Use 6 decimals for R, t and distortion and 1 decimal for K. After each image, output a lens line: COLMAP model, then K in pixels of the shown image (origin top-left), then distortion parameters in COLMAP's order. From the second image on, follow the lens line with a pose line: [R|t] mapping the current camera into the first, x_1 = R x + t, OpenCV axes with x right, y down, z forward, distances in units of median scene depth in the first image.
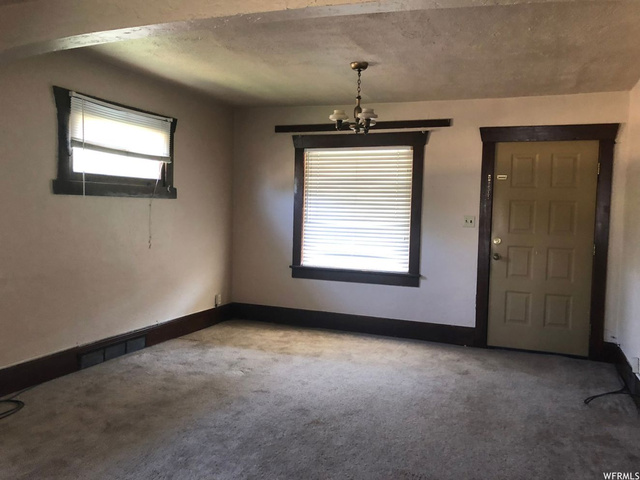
lens RADIAL K [[532.3, 0, 320.3], [0, 532.3, 240.9], [0, 0, 1]] dist [0.045648, -0.053628]
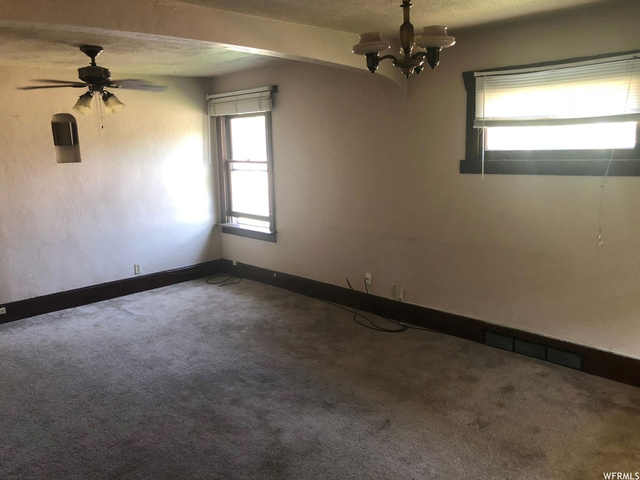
lens RADIAL K [[532.3, 0, 320.6], [0, 532.3, 233.0], [0, 0, 1]] dist [0.045648, -0.053628]
pose [[-0.395501, 0.135179, -0.908463, 0.605953], [-0.045147, 0.985053, 0.166231, -0.131369], [0.917355, 0.106759, -0.383486, 1.133551]]
